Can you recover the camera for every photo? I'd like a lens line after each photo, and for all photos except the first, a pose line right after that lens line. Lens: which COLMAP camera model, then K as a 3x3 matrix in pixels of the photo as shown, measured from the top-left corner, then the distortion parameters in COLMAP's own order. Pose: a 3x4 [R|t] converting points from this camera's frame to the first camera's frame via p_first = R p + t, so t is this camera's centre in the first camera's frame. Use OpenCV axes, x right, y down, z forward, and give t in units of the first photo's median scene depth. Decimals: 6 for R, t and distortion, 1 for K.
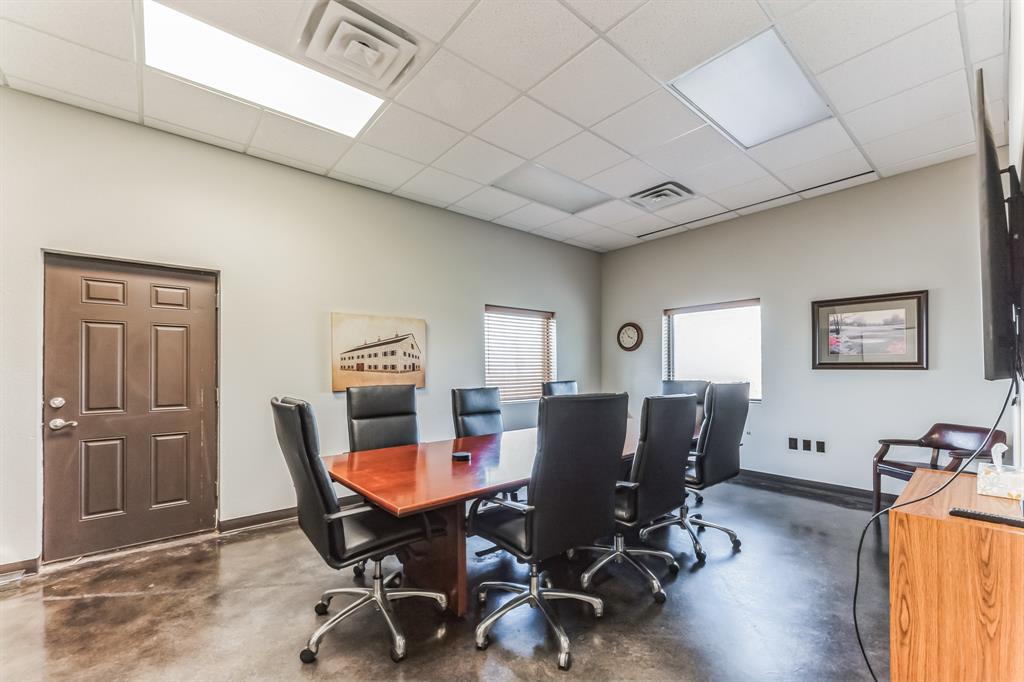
lens RADIAL K [[419.4, 0, 515.2], [0, 419.4, 367.3], [0, 0, 1]] dist [0.014160, -0.008786]
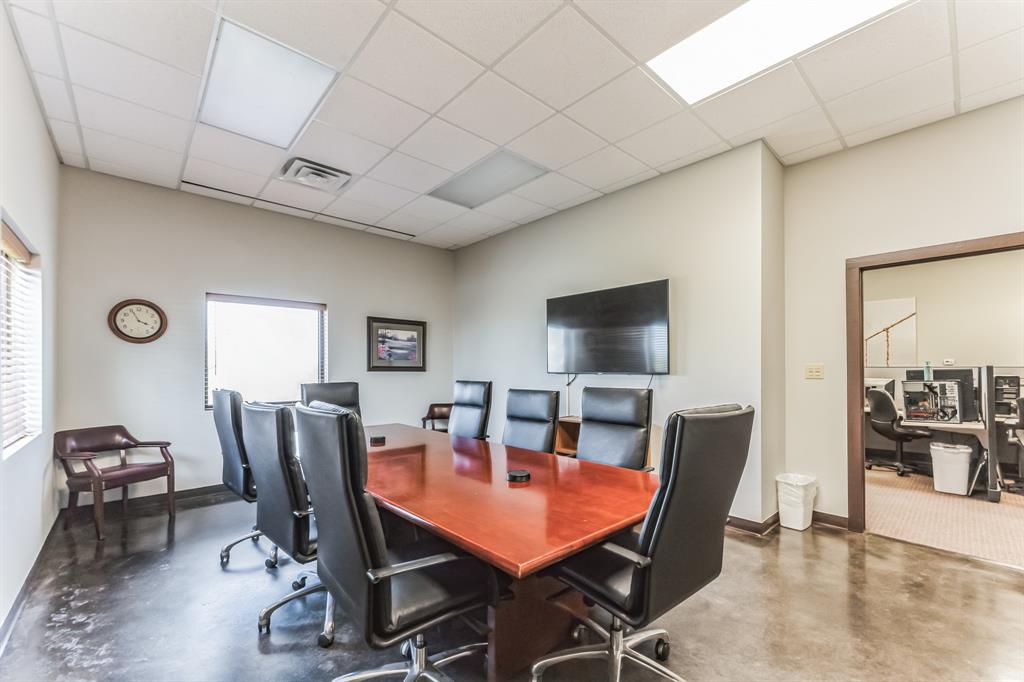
lens RADIAL K [[419.4, 0, 515.2], [0, 419.4, 367.3], [0, 0, 1]] dist [0.014160, -0.008786]
pose [[-0.036601, 0.013292, 0.999242, -0.566529], [0.001849, 0.999911, -0.013233, 0.011935], [-0.999328, 0.001364, -0.036622, 0.628889]]
